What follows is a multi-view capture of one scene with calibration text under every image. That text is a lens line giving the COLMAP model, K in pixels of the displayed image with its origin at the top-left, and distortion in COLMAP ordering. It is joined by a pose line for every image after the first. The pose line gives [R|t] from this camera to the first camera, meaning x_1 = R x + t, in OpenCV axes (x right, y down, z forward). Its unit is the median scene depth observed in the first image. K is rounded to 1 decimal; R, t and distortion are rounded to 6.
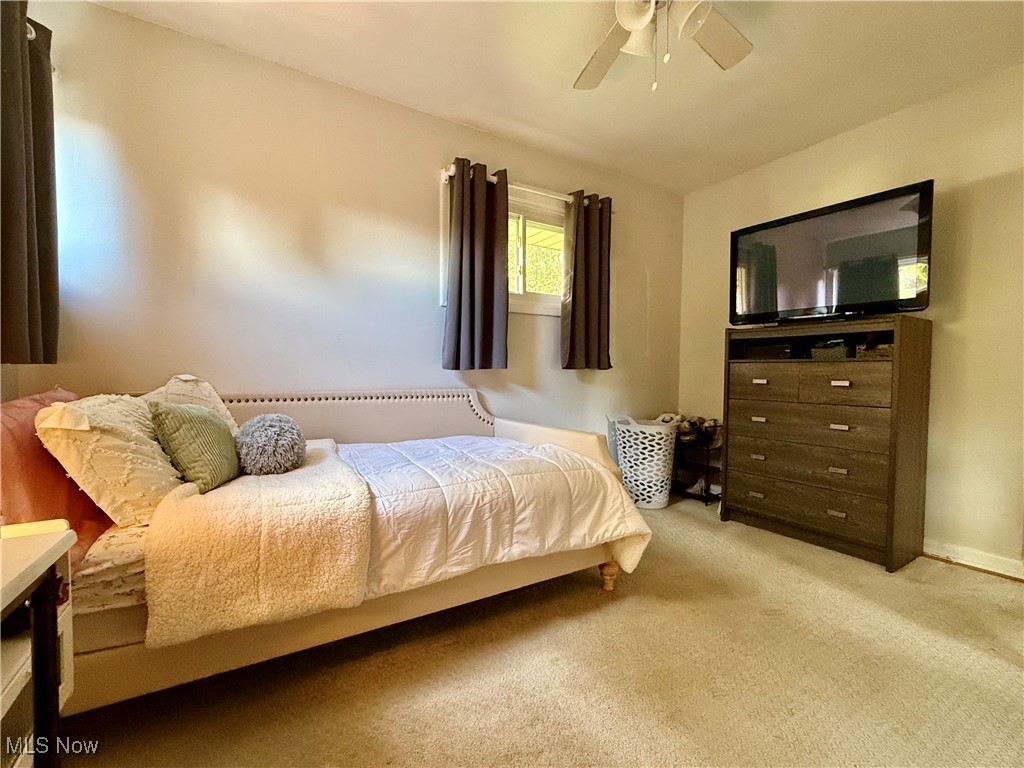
lens RADIAL K [[453.8, 0, 506.1], [0, 453.8, 385.5], [0, 0, 1]] dist [-0.000980, -0.000577]
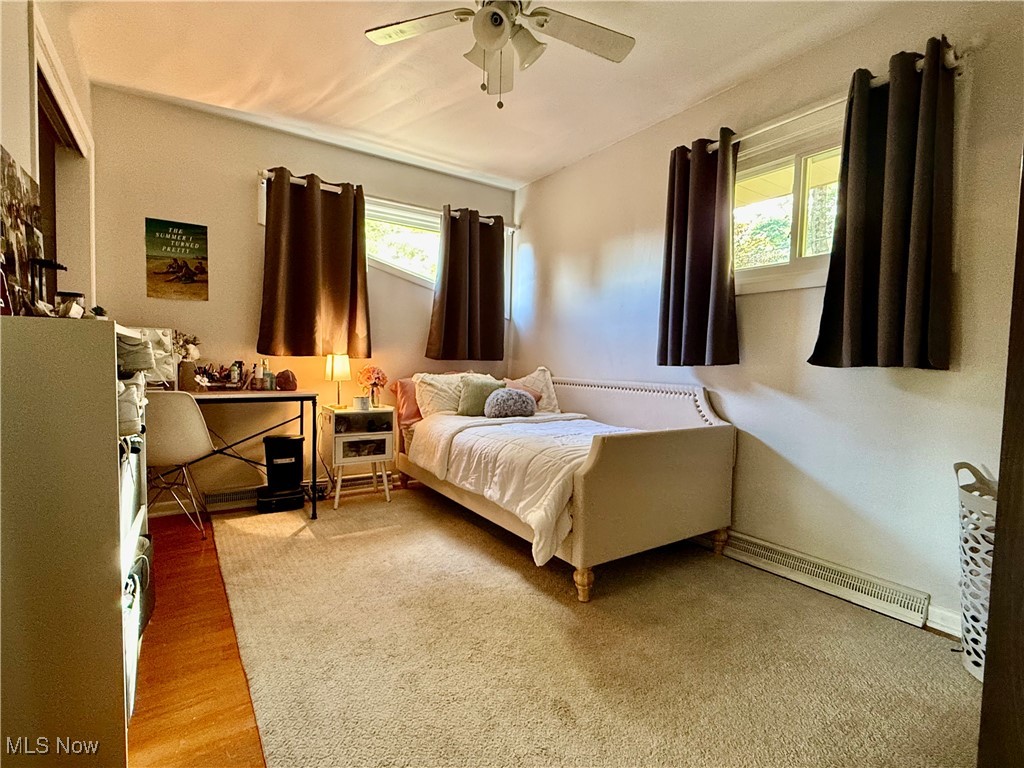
lens RADIAL K [[479.5, 0, 516.2], [0, 479.5, 387.2], [0, 0, 1]] dist [0.003338, 0.000058]
pose [[0.064467, 0.044530, -0.996926, 1.144912], [-0.056859, 0.997545, 0.040880, -0.015165], [0.996299, 0.054048, 0.066840, 0.758572]]
